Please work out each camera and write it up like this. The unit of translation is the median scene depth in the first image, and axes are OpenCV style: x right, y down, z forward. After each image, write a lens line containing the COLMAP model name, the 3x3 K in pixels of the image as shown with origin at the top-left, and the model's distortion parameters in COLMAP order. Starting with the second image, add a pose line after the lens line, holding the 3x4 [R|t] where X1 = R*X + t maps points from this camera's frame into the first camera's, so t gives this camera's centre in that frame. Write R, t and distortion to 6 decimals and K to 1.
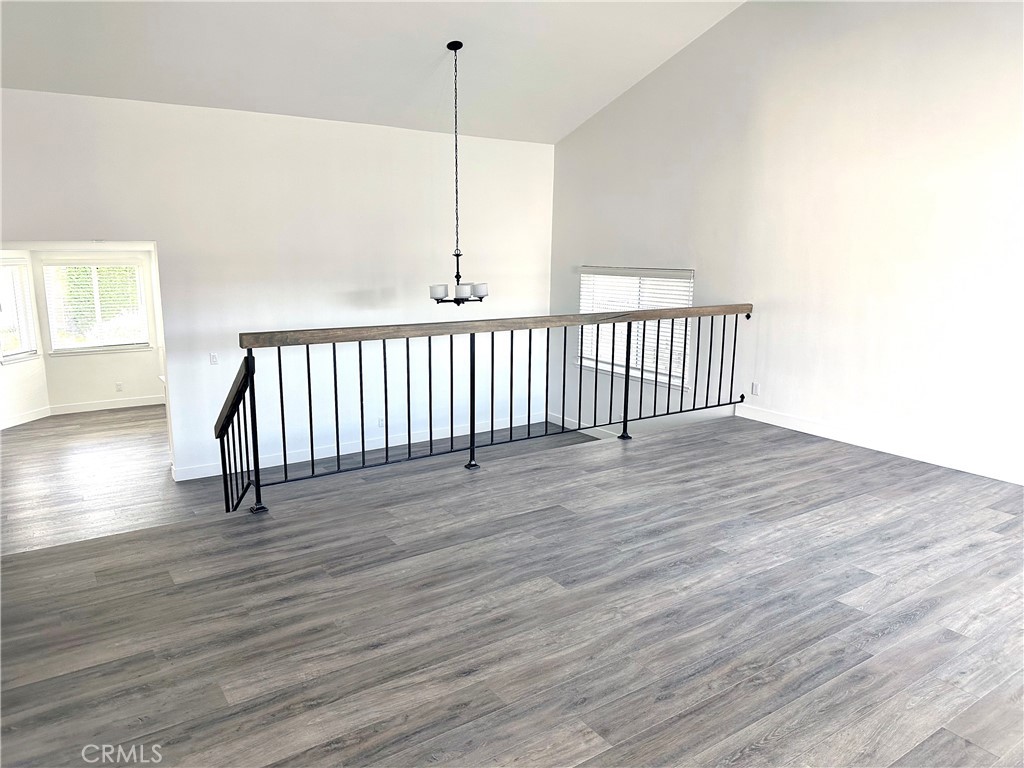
lens RADIAL K [[712.1, 0, 512.4], [0, 712.1, 387.1], [0, 0, 1]] dist [0.054869, -0.065832]
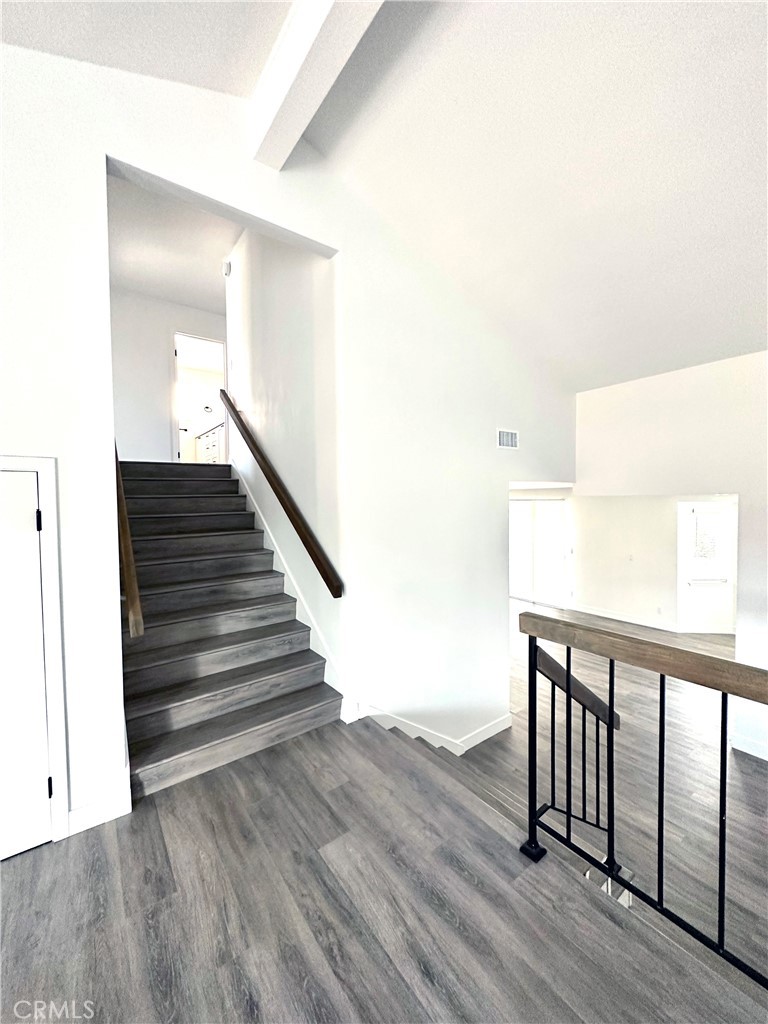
lens RADIAL K [[404.4, 0, 383.5], [0, 404.4, 512.2], [0, 0, 1]] dist [-0.003656, 0.000838]
pose [[0.041338, 0.015914, -0.999018, 0.053103], [-0.183994, 0.982895, 0.008044, -0.148804], [0.982058, 0.183481, 0.043559, 0.752323]]
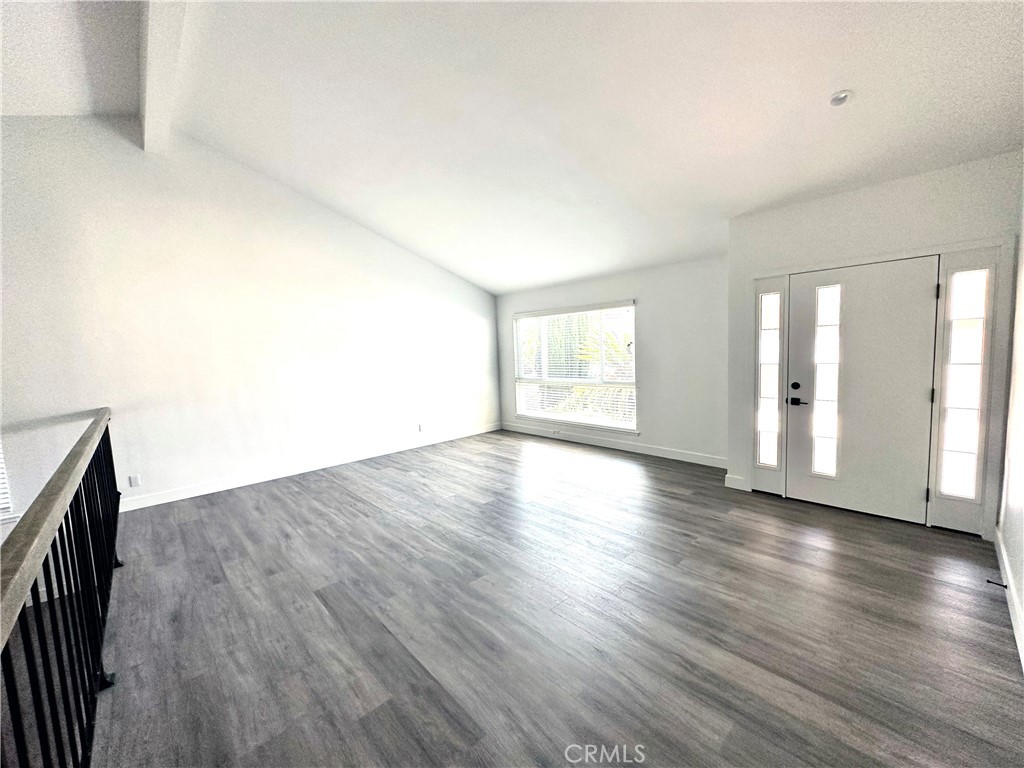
lens RADIAL K [[404.4, 0, 508.1], [0, 404.4, 385.0], [0, 0, 1]] dist [-0.003656, 0.000838]
pose [[-0.139889, -0.096422, 0.985461, -0.540079], [0.233722, 0.963909, 0.127491, -0.135071], [-0.962188, 0.248159, -0.112304, 0.757040]]
